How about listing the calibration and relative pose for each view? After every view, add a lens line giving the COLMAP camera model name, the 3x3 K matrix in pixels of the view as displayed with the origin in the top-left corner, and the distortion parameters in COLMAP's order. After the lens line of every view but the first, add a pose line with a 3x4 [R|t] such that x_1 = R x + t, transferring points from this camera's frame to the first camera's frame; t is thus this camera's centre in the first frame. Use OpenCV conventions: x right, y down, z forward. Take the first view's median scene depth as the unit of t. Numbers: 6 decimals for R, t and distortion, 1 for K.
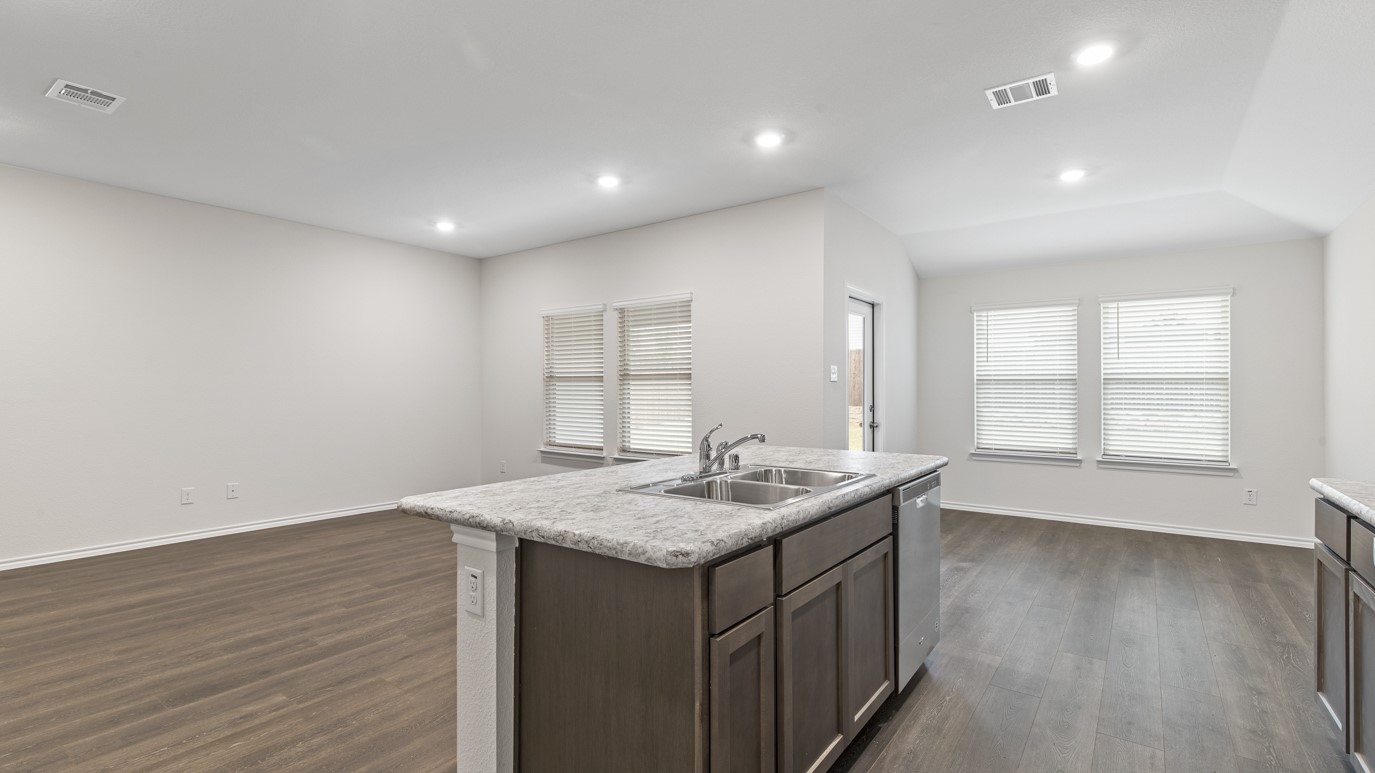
lens RADIAL K [[615.7, 0, 685.9], [0, 615.7, 382.0], [0, 0, 1]] dist [0.006662, -0.001377]
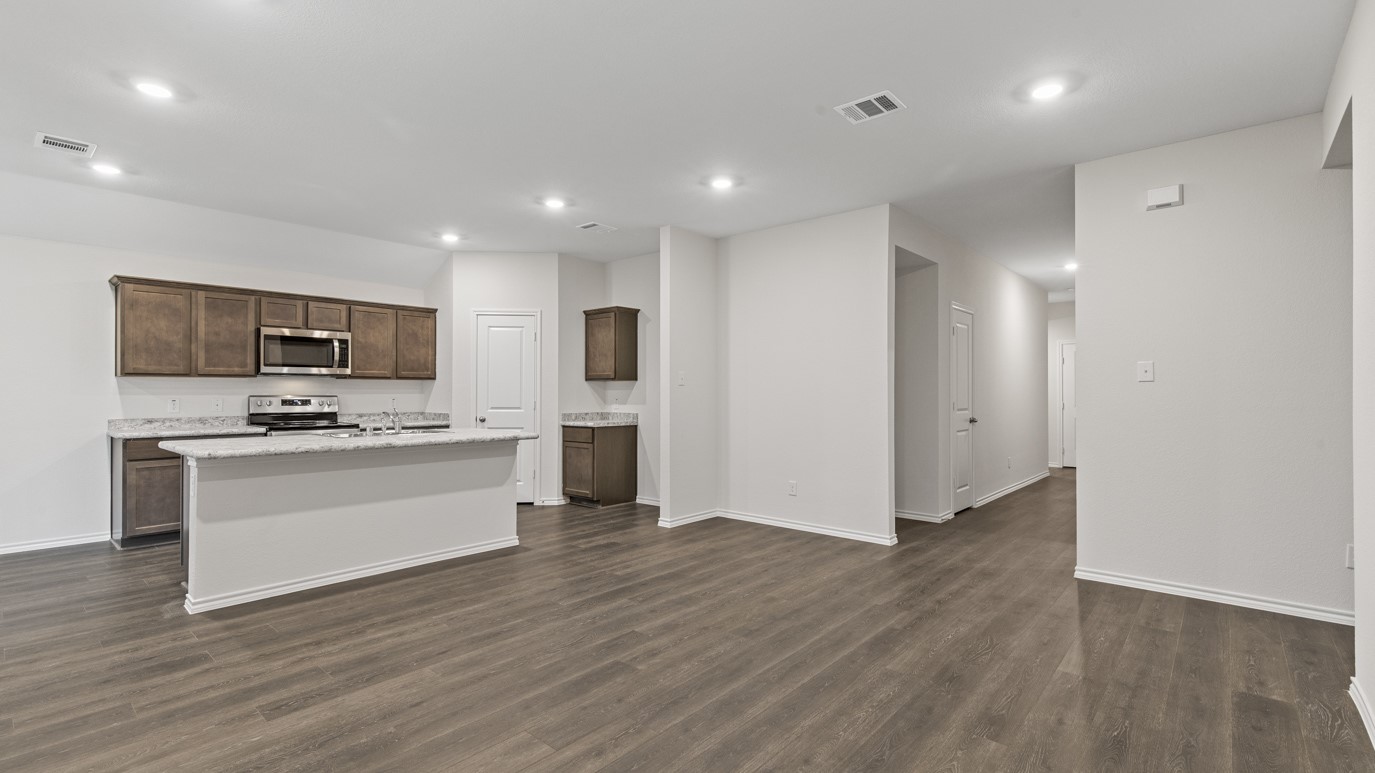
lens RADIAL K [[615.7, 0, 688.3], [0, 615.7, 388.3], [0, 0, 1]] dist [0.006662, -0.001377]
pose [[-0.996790, -0.000166, 0.080066, -0.715688], [-0.001835, 0.999782, -0.020778, 0.027496], [-0.080045, -0.020858, -0.996573, 1.948145]]
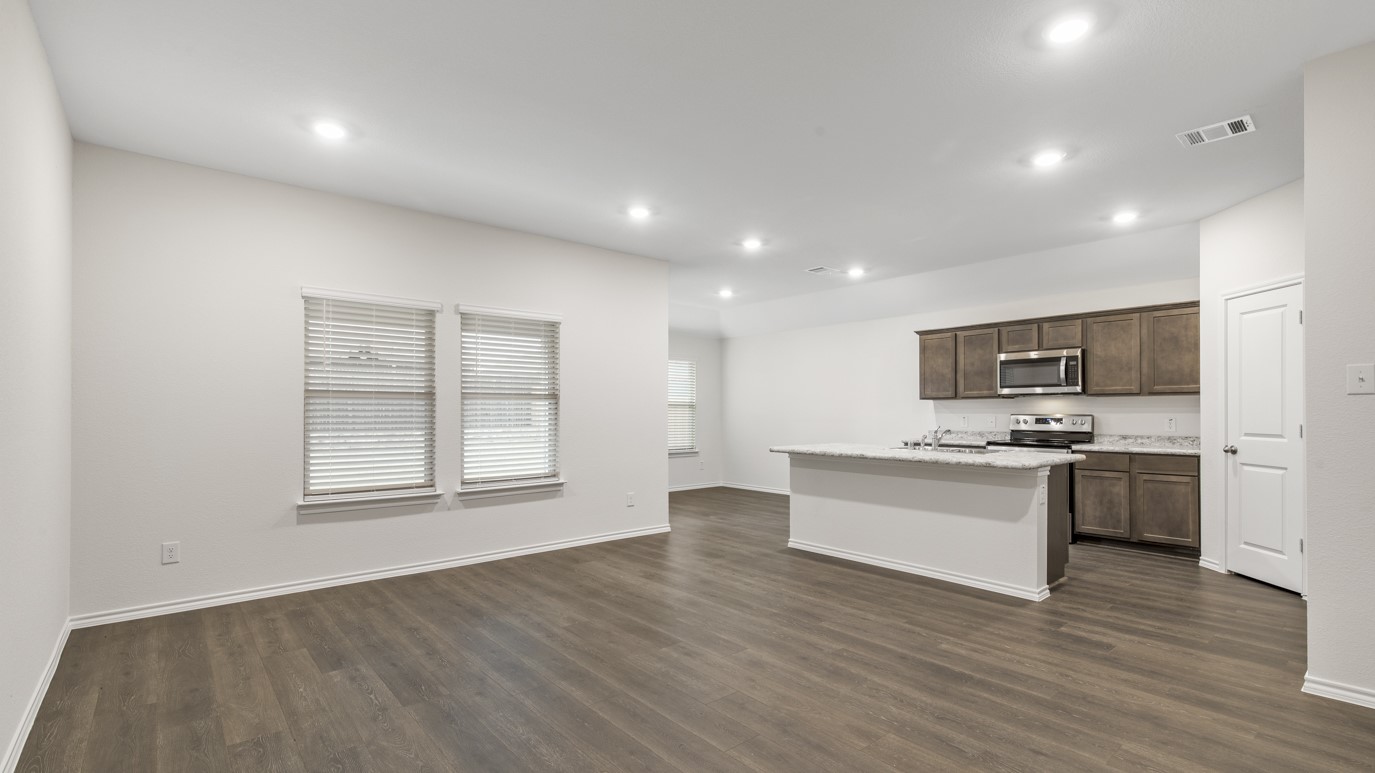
lens RADIAL K [[615.7, 0, 687.8], [0, 615.7, 408.5], [0, 0, 1]] dist [0.006662, -0.001377]
pose [[0.220153, 0.005066, 0.975452, -1.491253], [-0.013159, 0.999911, -0.002223, 0.013906], [-0.975376, -0.012347, 0.220201, 0.906274]]
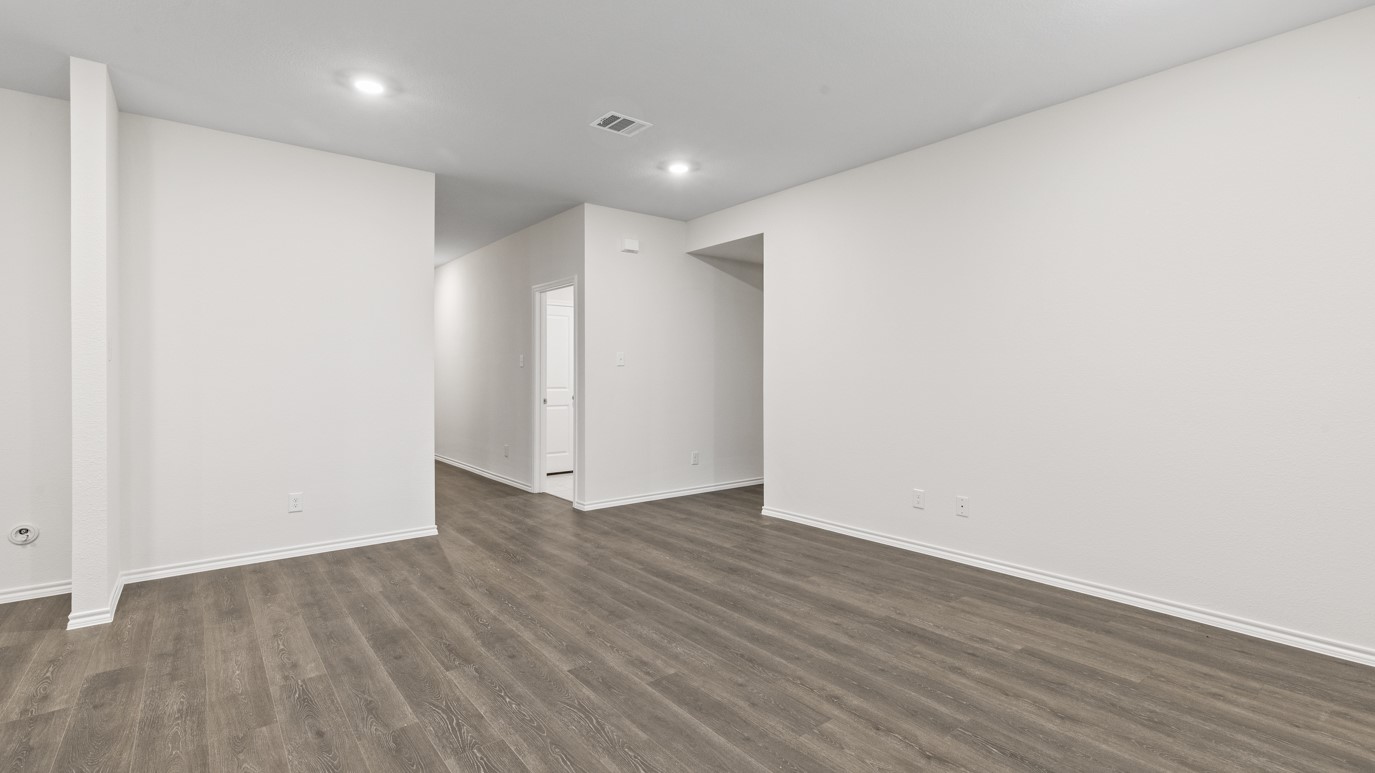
lens RADIAL K [[615.7, 0, 690.6], [0, 615.7, 381.3], [0, 0, 1]] dist [0.006662, -0.001377]
pose [[-0.251736, 0.011187, -0.967731, 0.122856], [0.013502, 0.999876, 0.008047, 0.019395], [0.967702, -0.011040, -0.251856, 1.355260]]
